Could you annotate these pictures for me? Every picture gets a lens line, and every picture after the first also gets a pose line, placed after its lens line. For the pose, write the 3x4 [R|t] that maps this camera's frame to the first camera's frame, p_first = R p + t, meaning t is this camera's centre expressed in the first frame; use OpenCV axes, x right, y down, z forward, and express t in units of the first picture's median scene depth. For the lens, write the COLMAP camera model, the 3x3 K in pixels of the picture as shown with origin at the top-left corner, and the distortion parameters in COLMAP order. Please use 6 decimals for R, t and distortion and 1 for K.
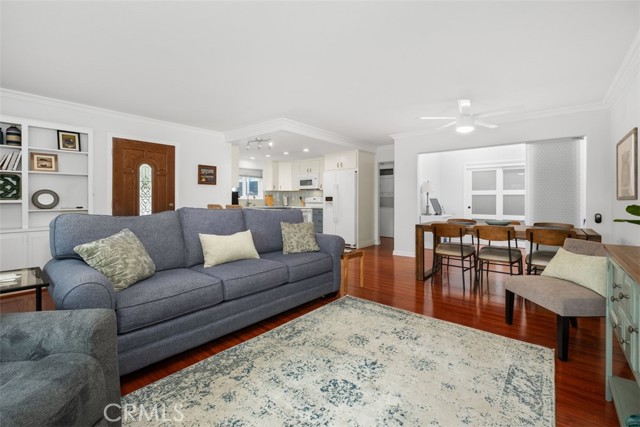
lens RADIAL K [[283.9, 0, 316.9], [0, 283.9, 199.4], [0, 0, 1]] dist [-0.001034, -0.000005]
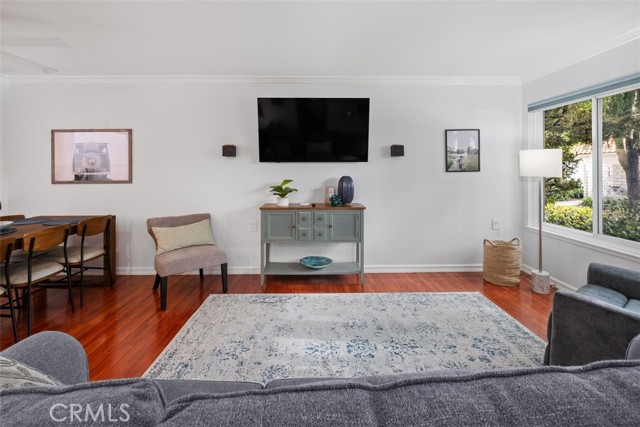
lens RADIAL K [[290.8, 0, 322.0], [0, 290.8, 176.6], [0, 0, 1]] dist [-0.008775, -0.000126]
pose [[-0.667105, -0.020427, 0.744684, -0.221774], [-0.002043, 0.999670, 0.025591, -0.031629], [-0.744961, 0.015551, -0.666927, 0.599735]]
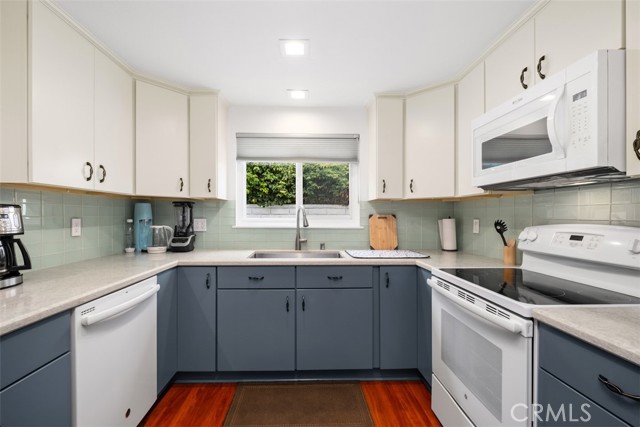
lens RADIAL K [[278.9, 0, 318.9], [0, 278.9, 216.6], [0, 0, 1]] dist [-0.001544, -0.000067]
pose [[0.681117, 0.002402, -0.732171, 0.013384], [0.000763, 0.999992, 0.003990, -0.021747], [0.732174, -0.003276, 0.681109, 1.172695]]
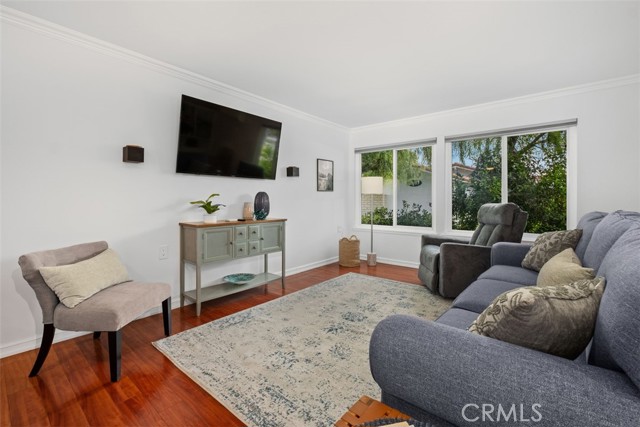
lens RADIAL K [[277.5, 0, 318.8], [0, 277.5, 208.7], [0, 0, 1]] dist [-0.010232, -0.000283]
pose [[-0.999937, 0.000214, -0.011237, 0.094441], [-0.000095, 0.999621, 0.027528, 0.004837], [0.011239, 0.027528, -0.999558, 0.785172]]
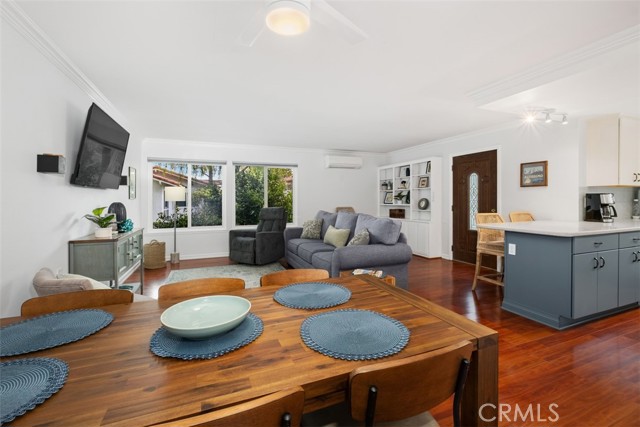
lens RADIAL K [[277.5, 0, 318.8], [0, 277.5, 208.7], [0, 0, 1]] dist [-0.010232, -0.000283]
pose [[-0.468286, 0.030766, -0.883041, 0.561369], [0.004913, 0.999469, 0.032217, -0.019526], [0.883563, 0.010748, -0.468189, 0.839466]]
